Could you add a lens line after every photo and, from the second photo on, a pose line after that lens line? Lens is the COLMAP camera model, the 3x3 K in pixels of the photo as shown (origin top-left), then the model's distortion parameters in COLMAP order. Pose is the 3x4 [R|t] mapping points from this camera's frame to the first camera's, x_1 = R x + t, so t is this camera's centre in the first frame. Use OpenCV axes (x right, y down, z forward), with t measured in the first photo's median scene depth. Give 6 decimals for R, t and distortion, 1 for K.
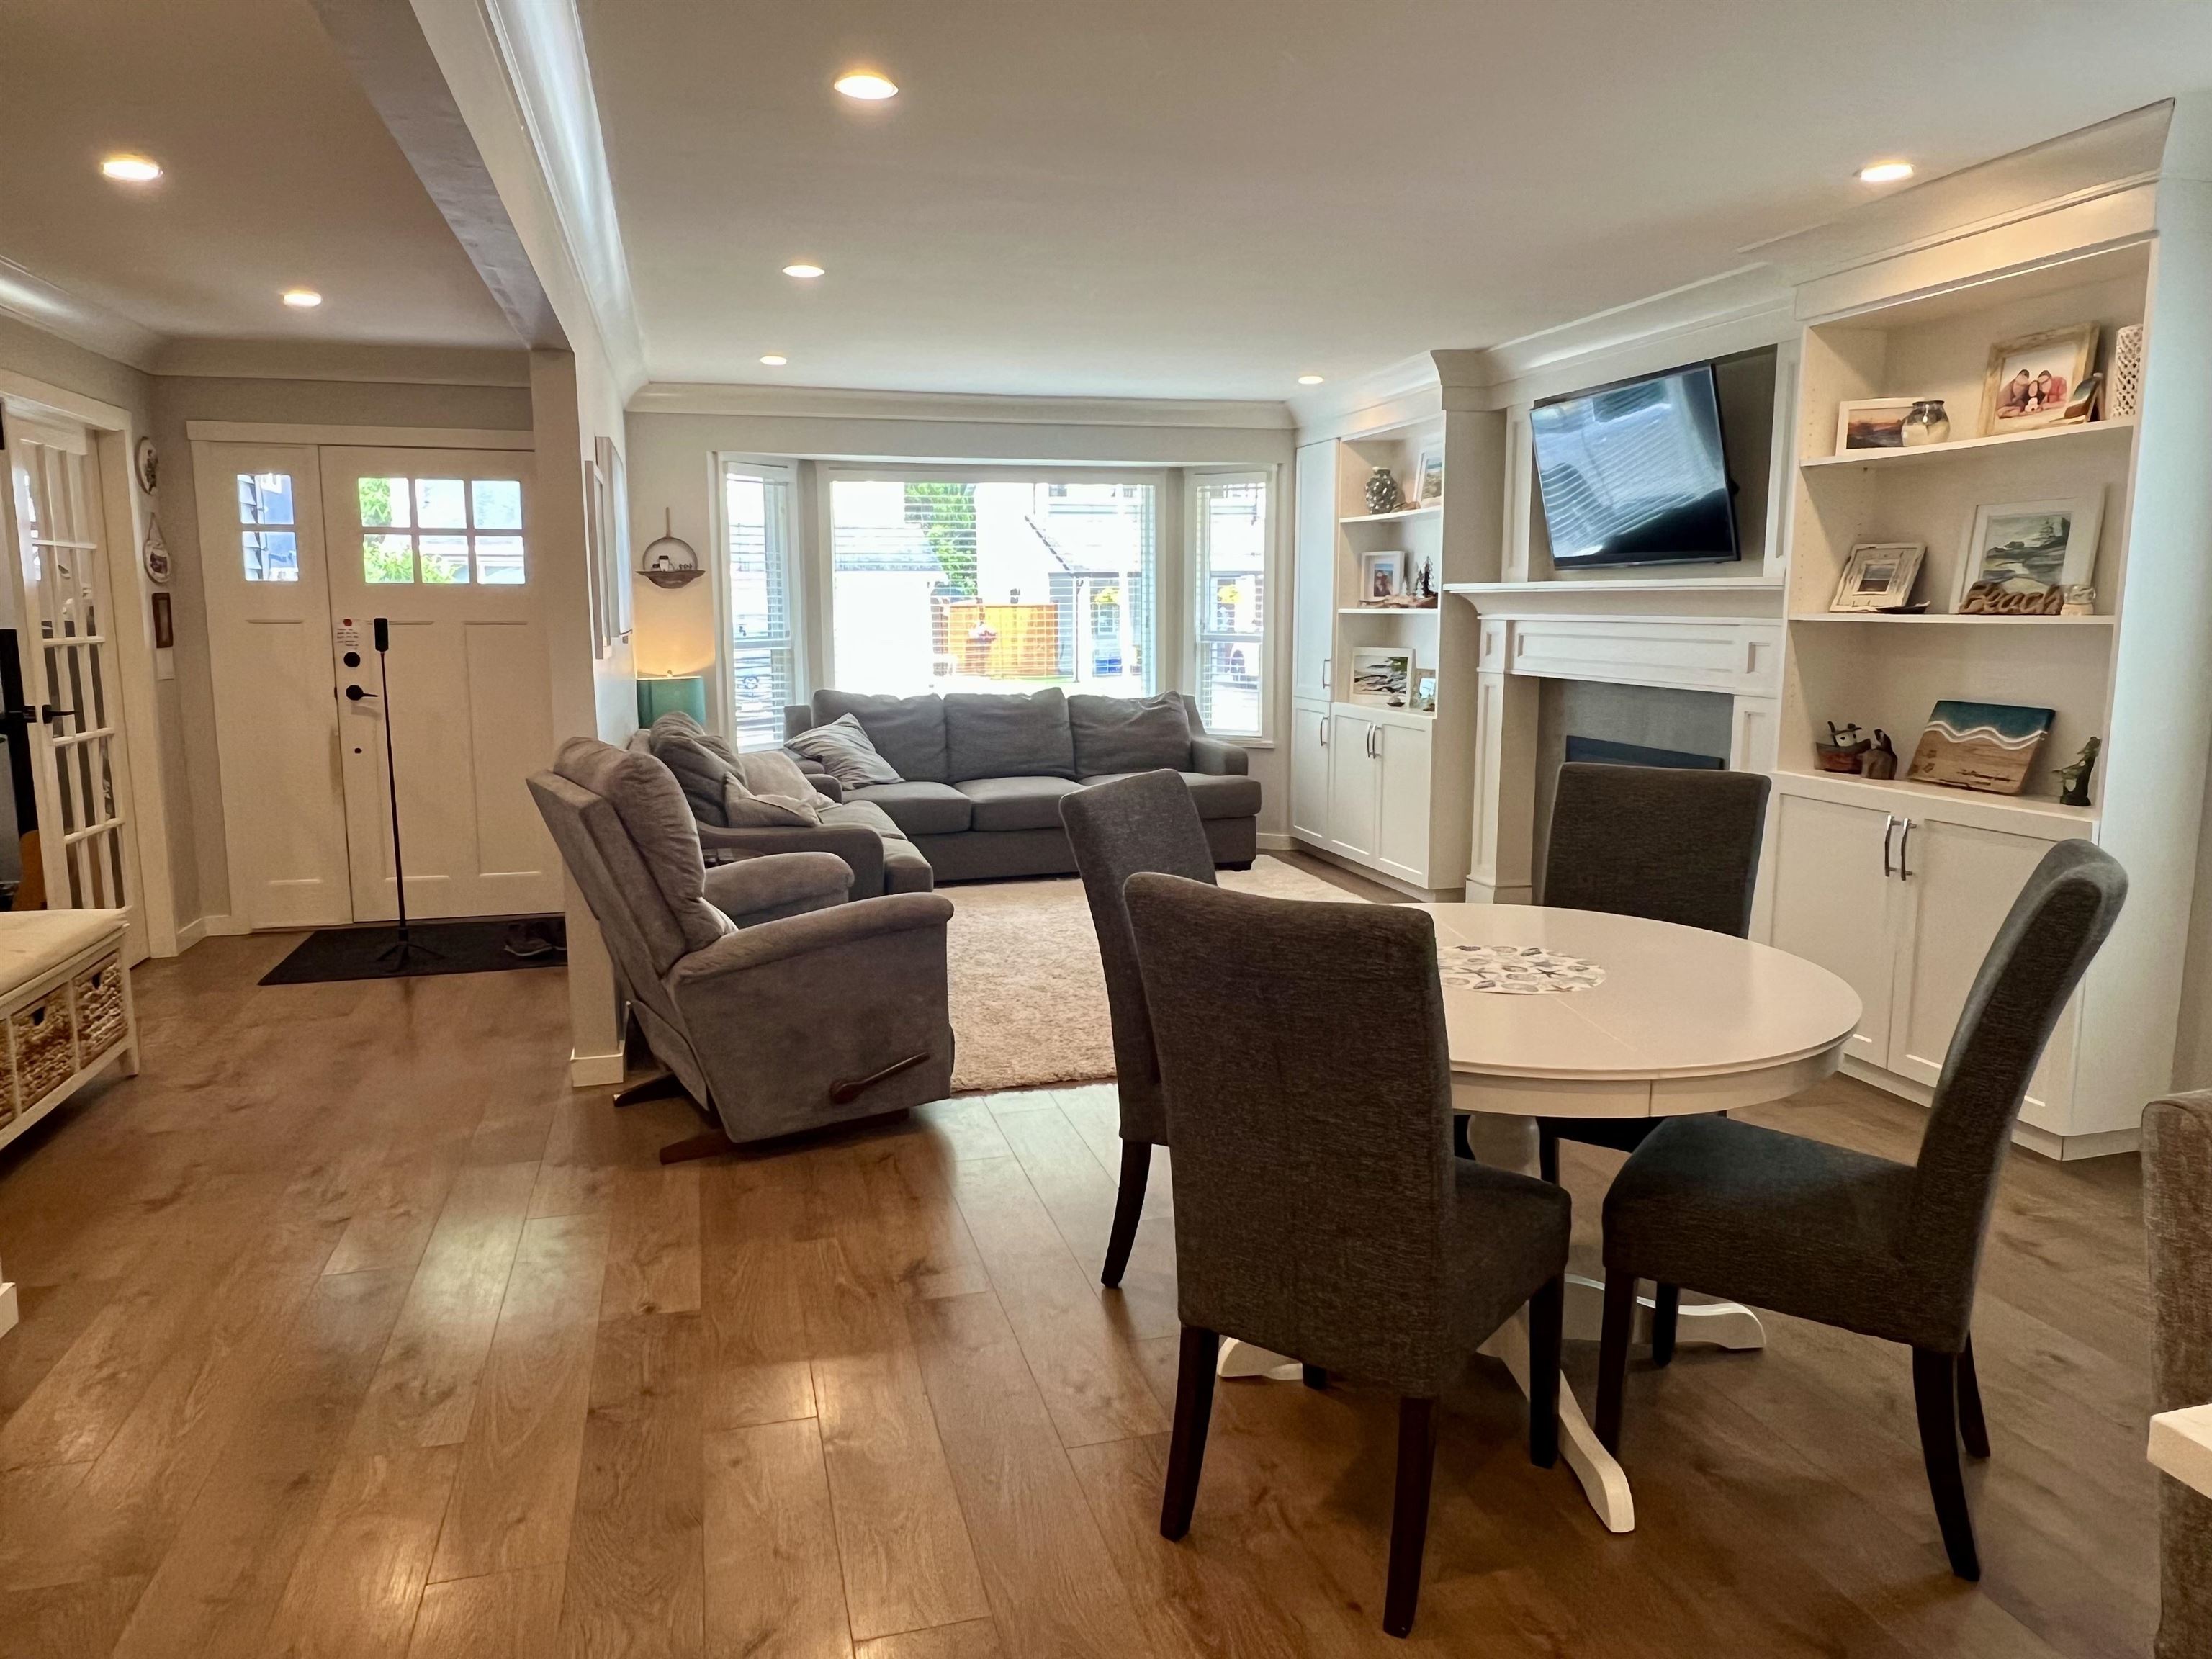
lens RADIAL K [[1478.0, 0, 1106.0], [0, 1478.0, 829.5], [0, 0, 1]] dist [0.003177, -0.000703]
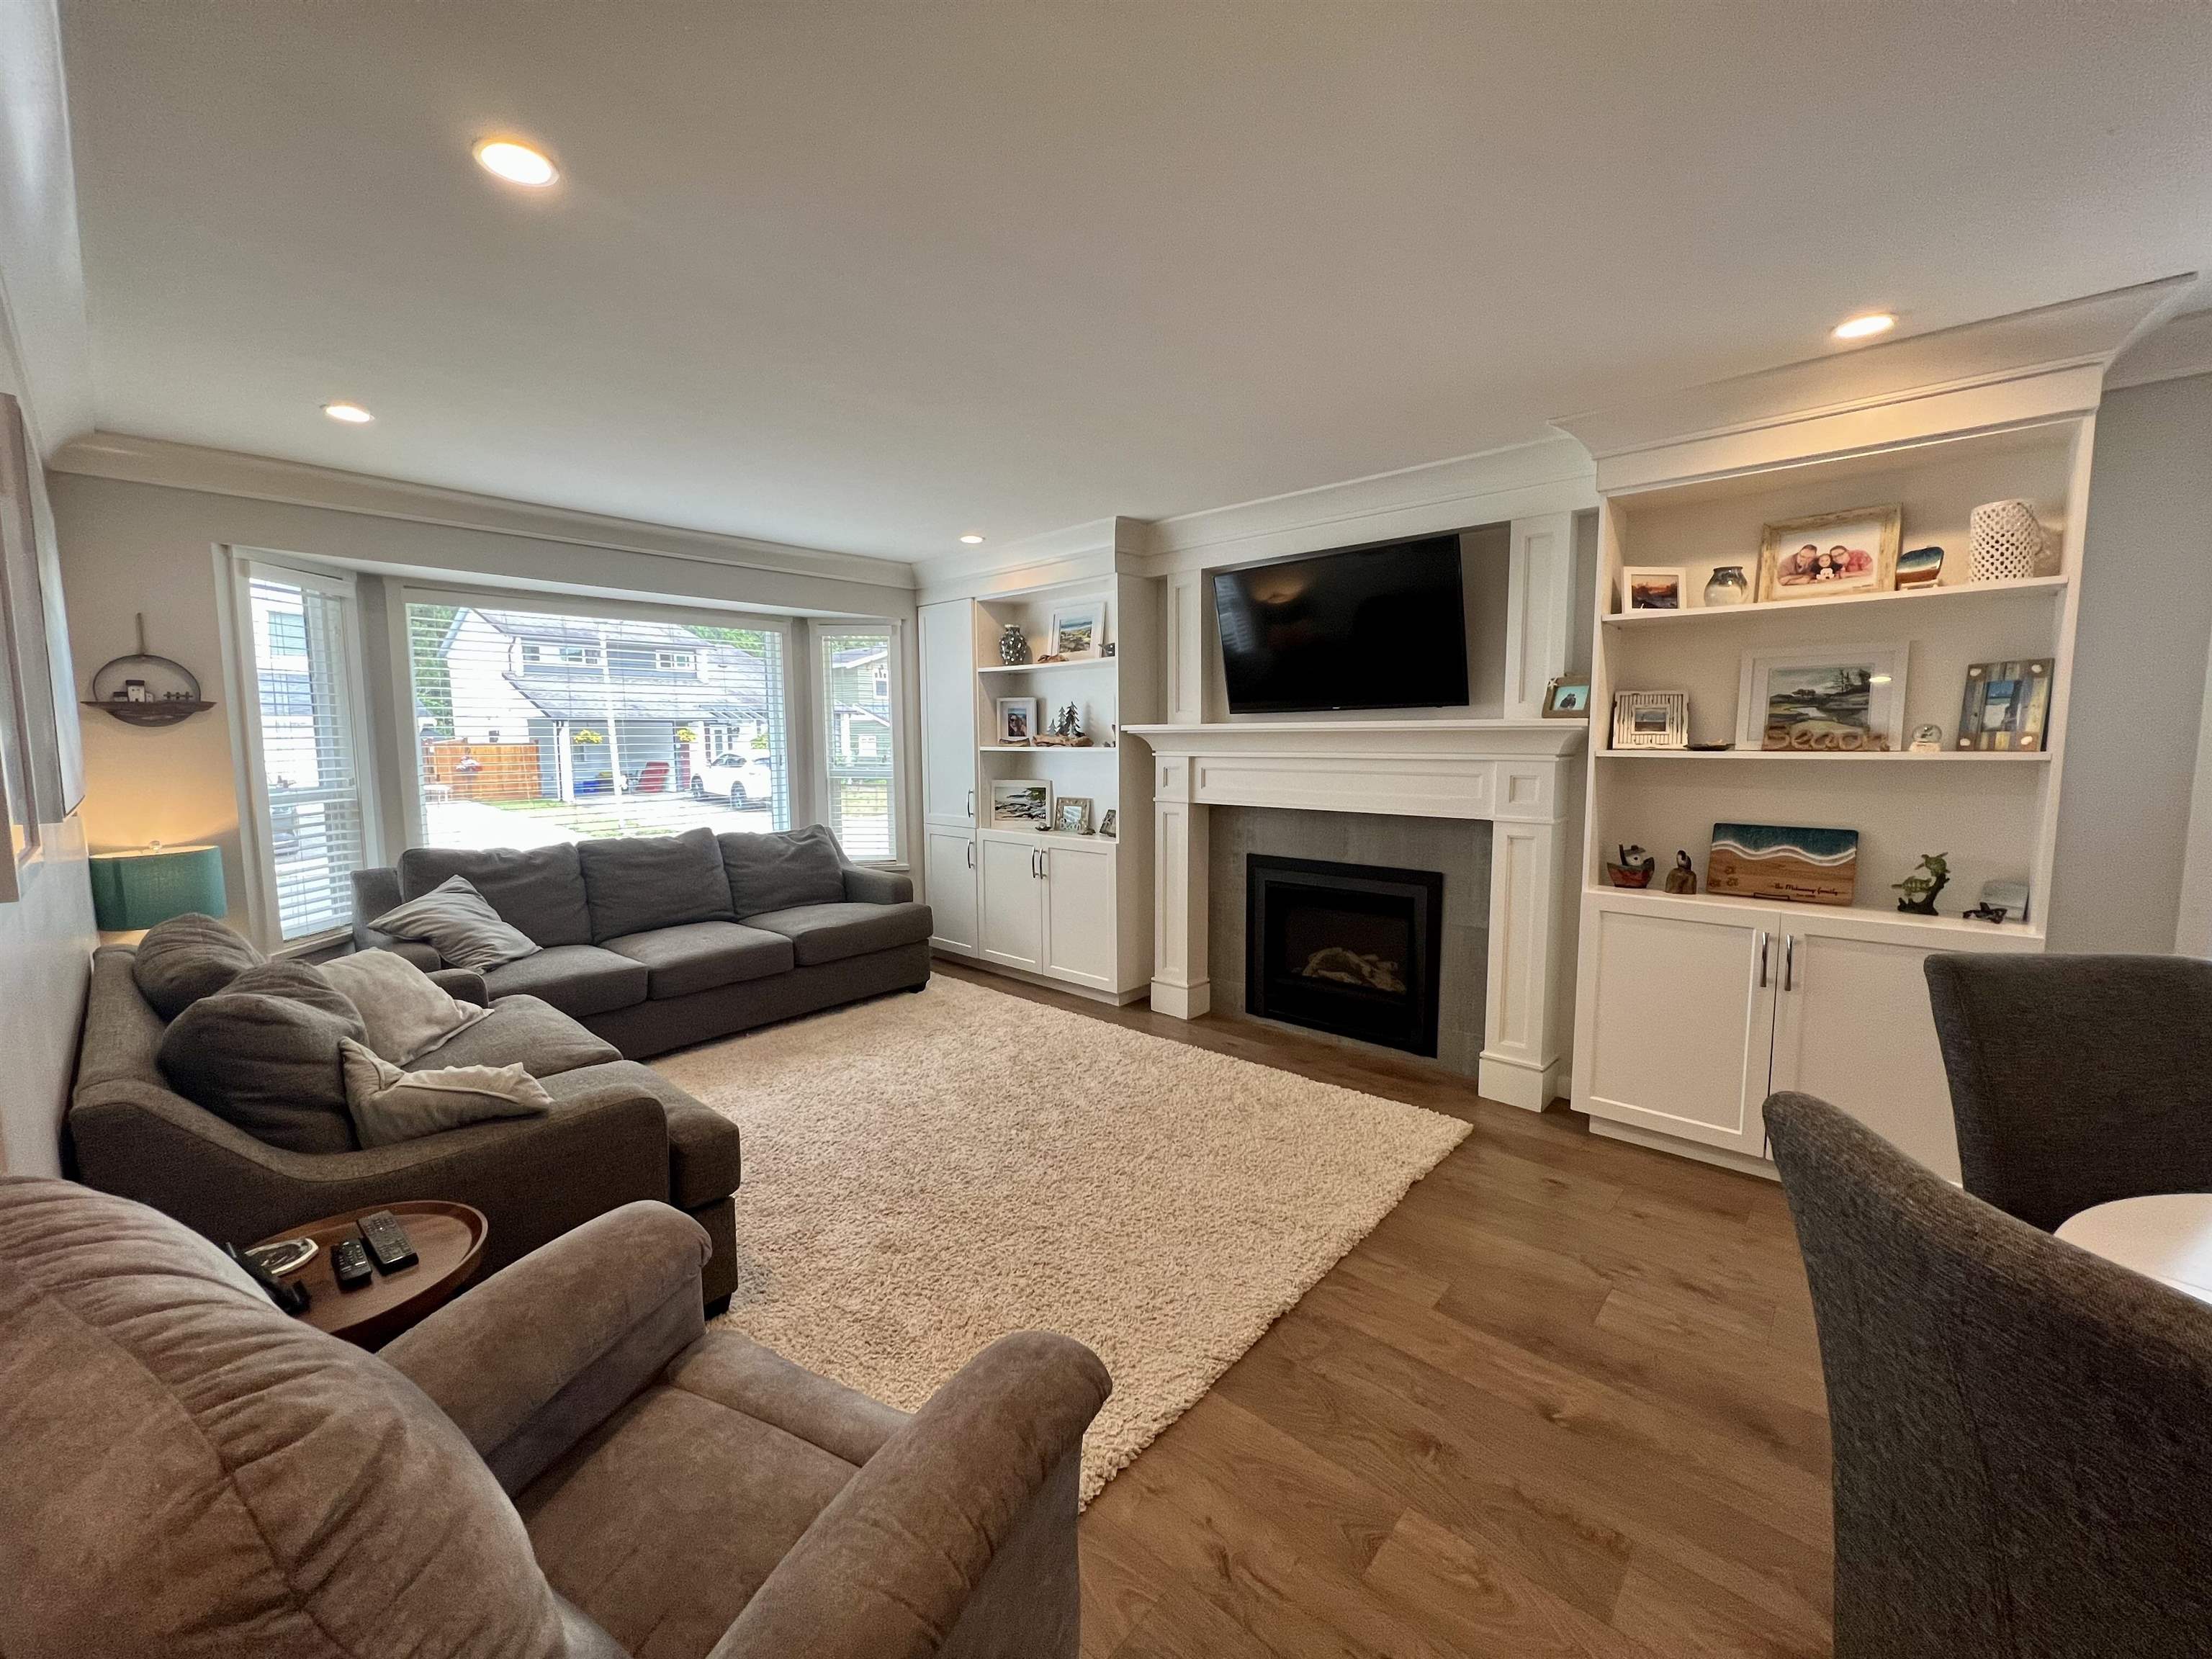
lens RADIAL K [[885.4, 0, 1100.0], [0, 885.4, 824.5], [0, 0, 1]] dist [-0.002145, 0.000485]
pose [[0.845490, -0.054045, 0.531249, -0.141386], [0.084177, 0.995916, -0.032651, -0.065692], [-0.527314, 0.072325, 0.846586, 0.416064]]
